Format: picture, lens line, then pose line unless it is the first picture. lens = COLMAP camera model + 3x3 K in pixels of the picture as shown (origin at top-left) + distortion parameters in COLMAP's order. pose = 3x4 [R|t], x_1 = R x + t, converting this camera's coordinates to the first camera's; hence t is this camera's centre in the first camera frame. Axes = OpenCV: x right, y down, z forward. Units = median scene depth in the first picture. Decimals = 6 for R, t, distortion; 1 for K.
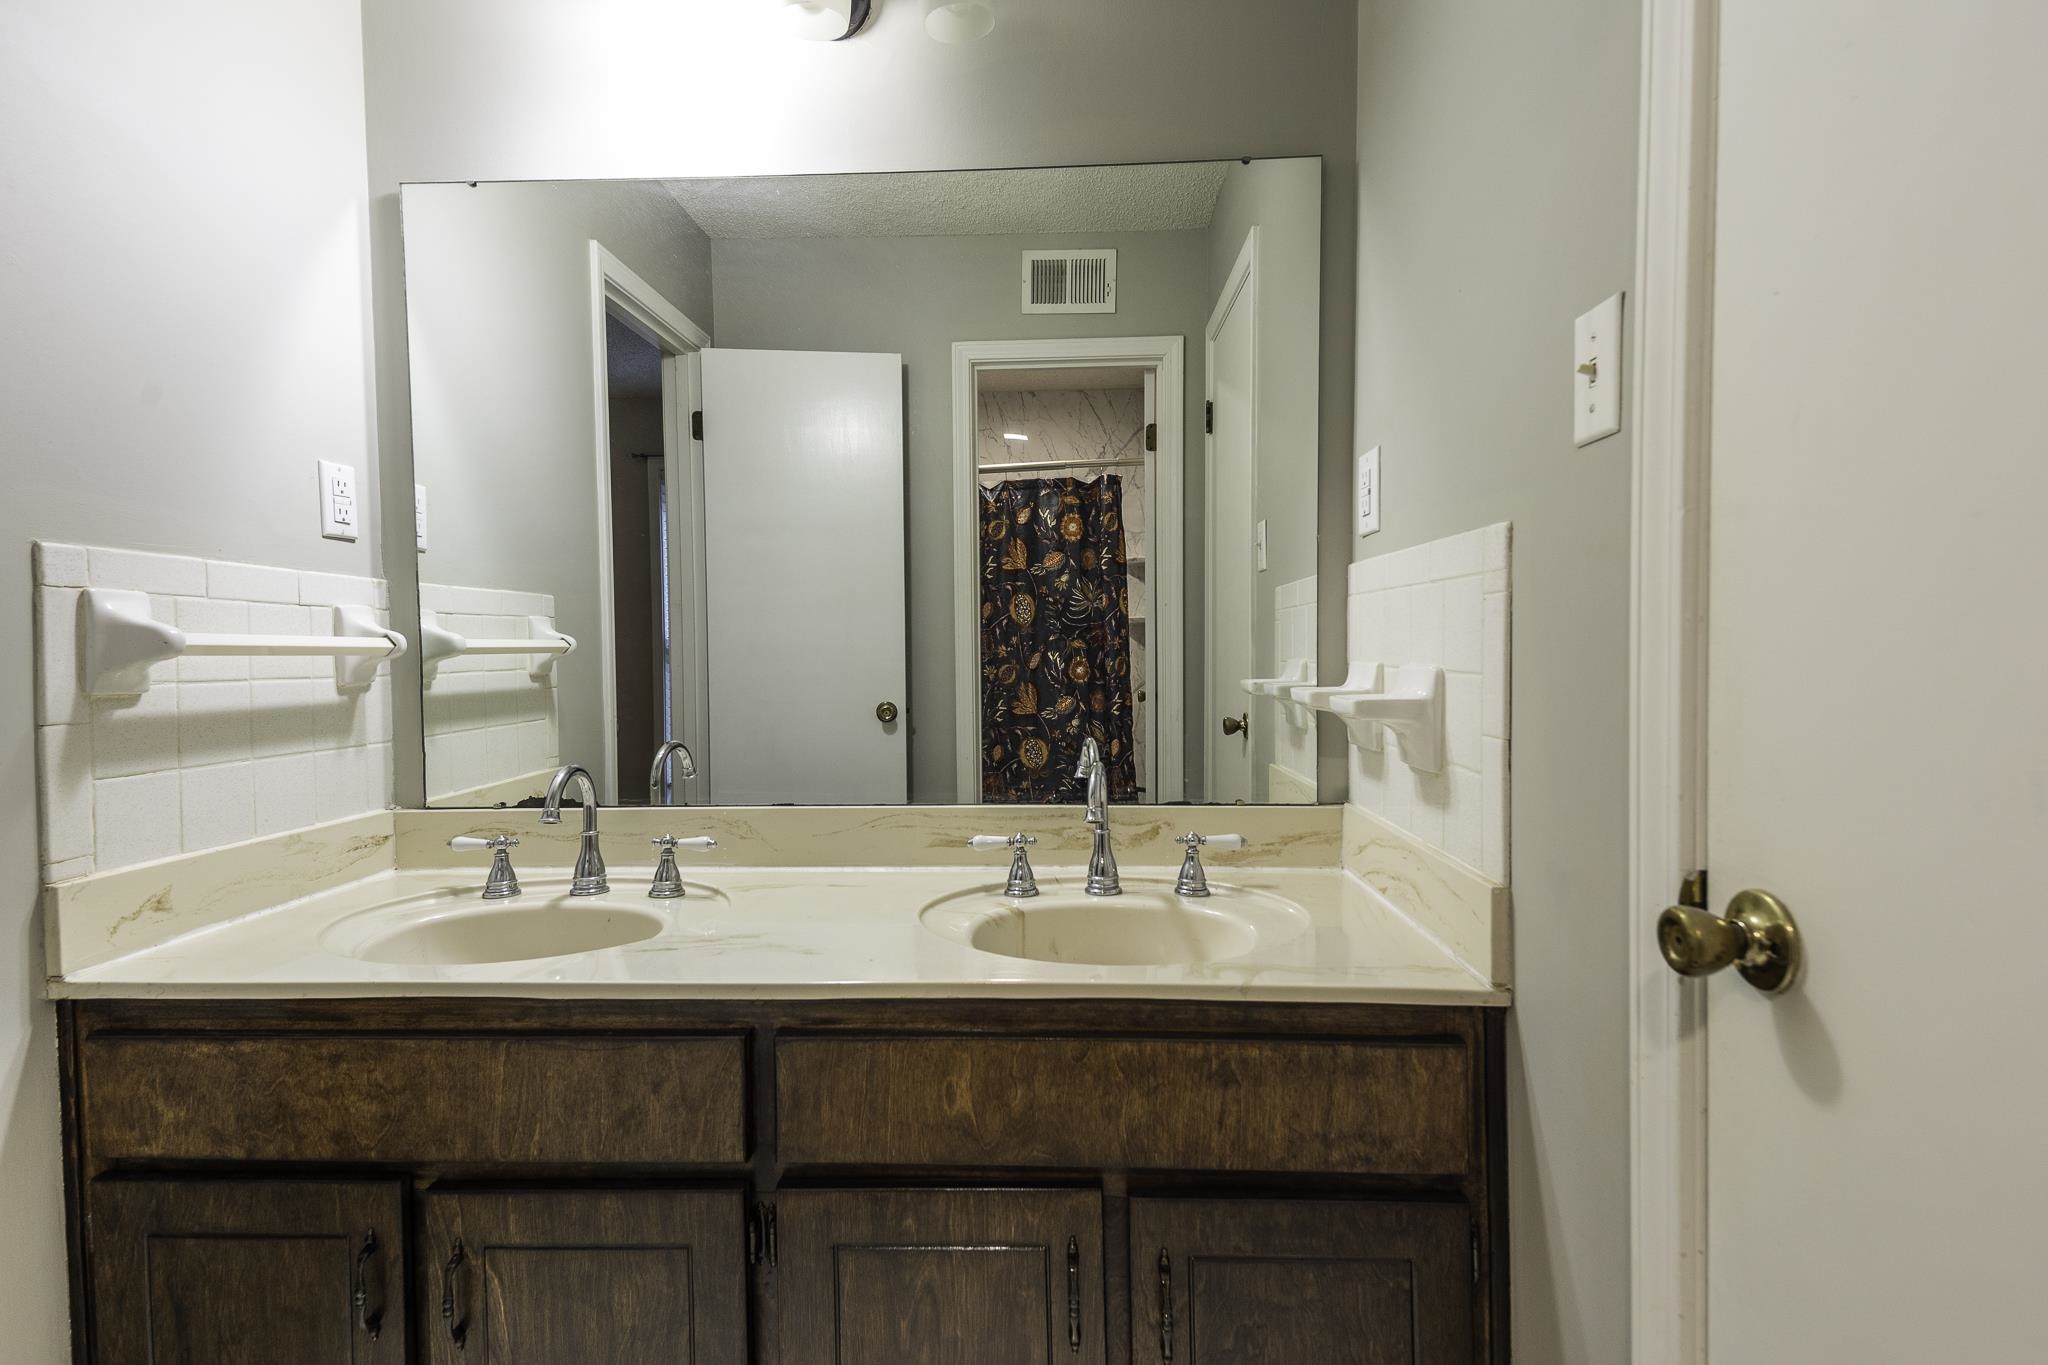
lens RADIAL K [[976.4, 0, 1013.7], [0, 976.4, 680.2], [0, 0, 1]] dist [0.060566, -0.026513]
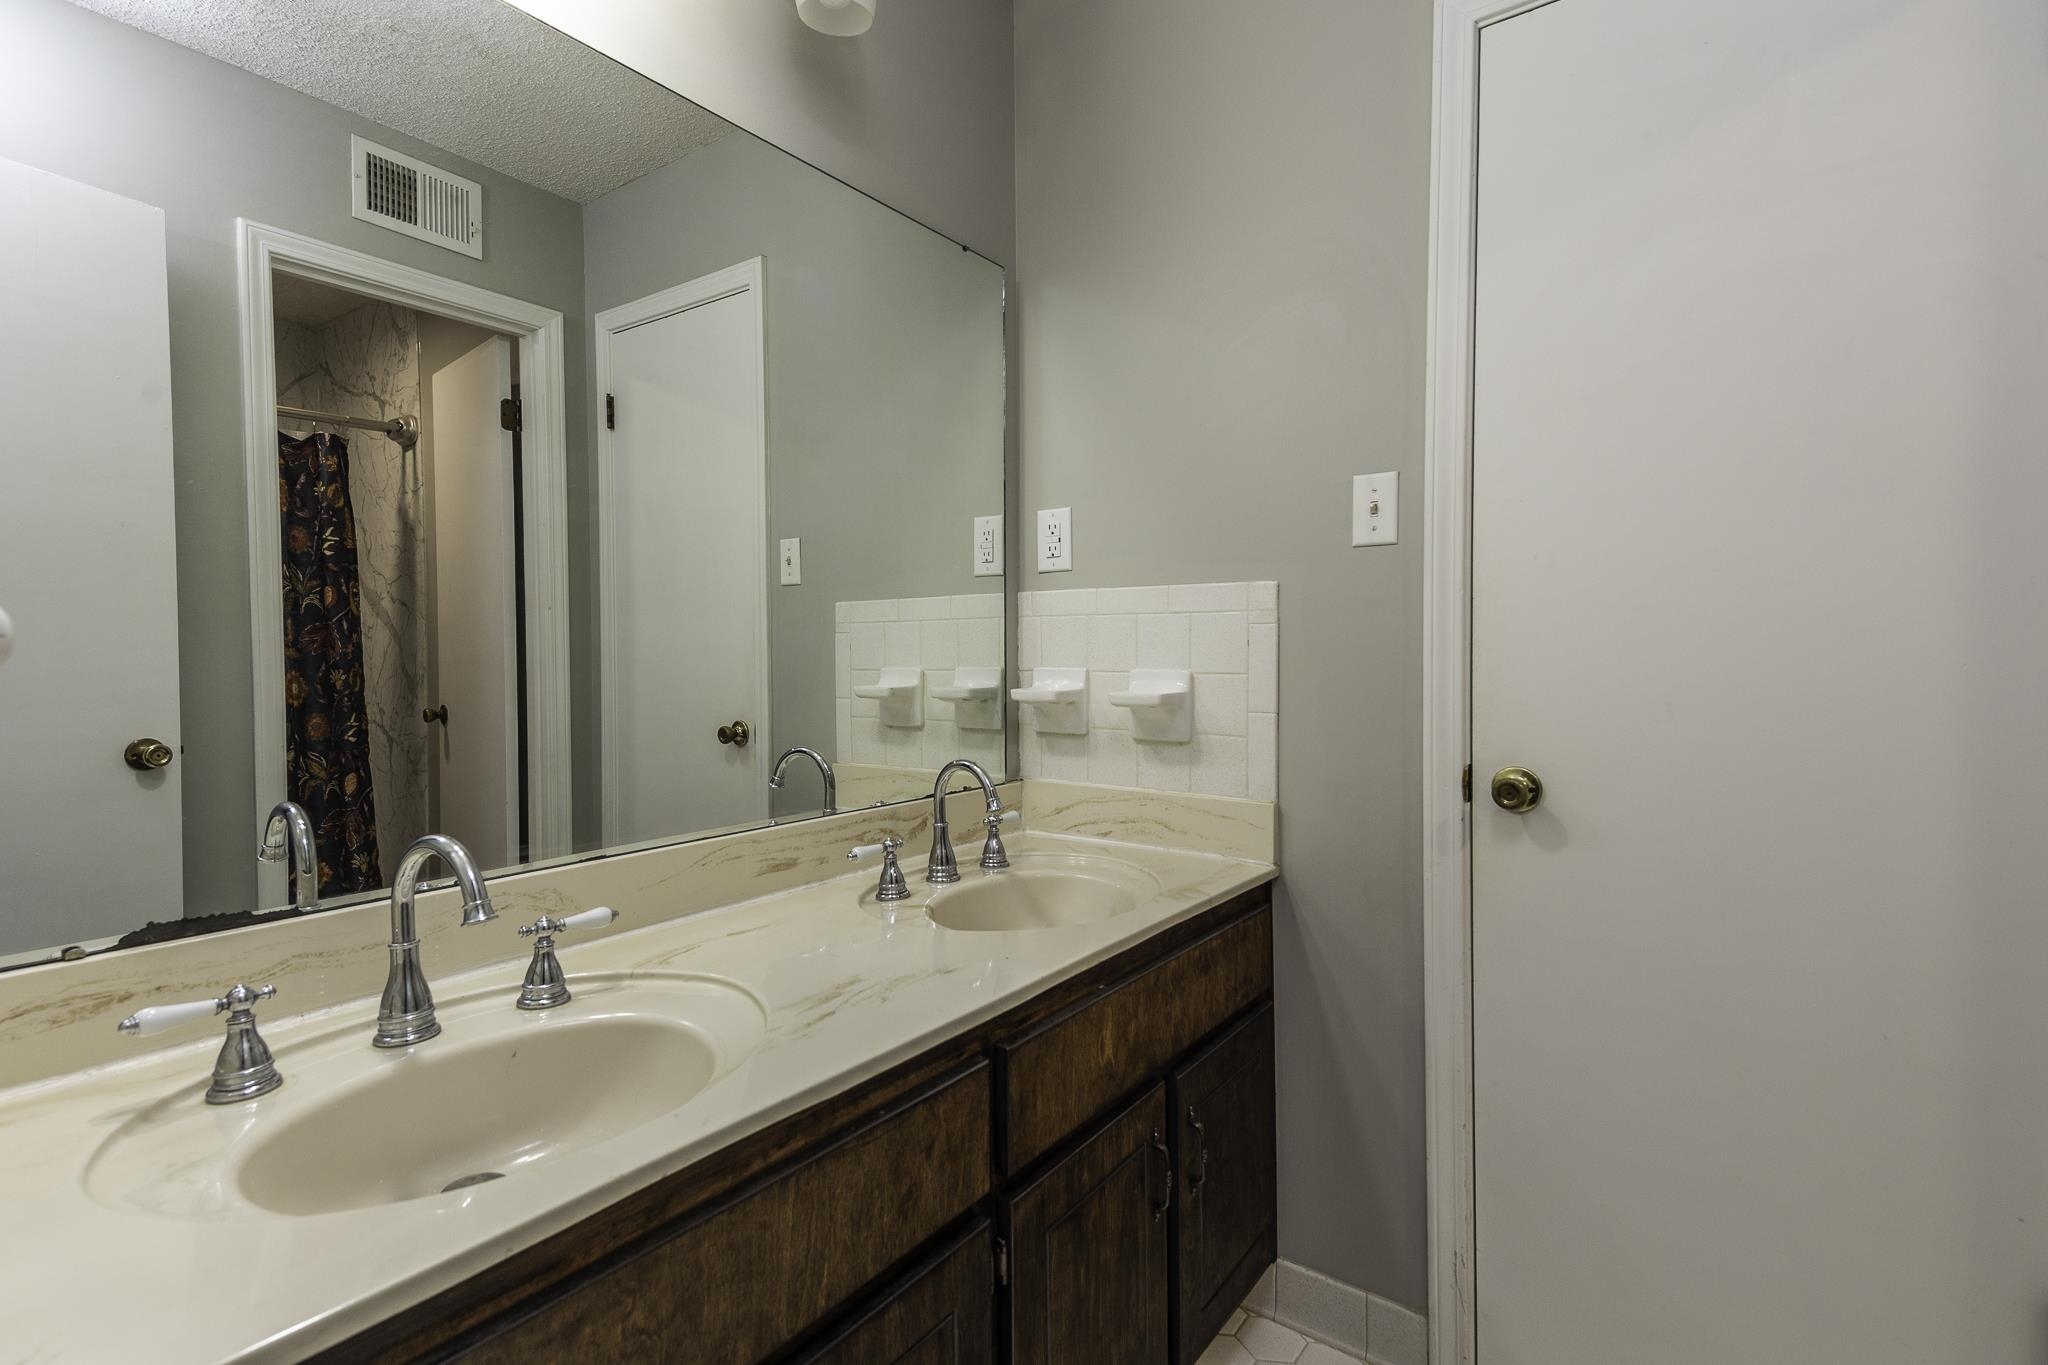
lens RADIAL K [[976.4, 0, 1013.7], [0, 976.4, 680.2], [0, 0, 1]] dist [0.060566, -0.026513]
pose [[0.550633, -0.016032, 0.834594, -1.033806], [0.025806, 0.999665, 0.002177, -0.009213], [-0.834349, 0.020339, 0.550862, 0.436607]]
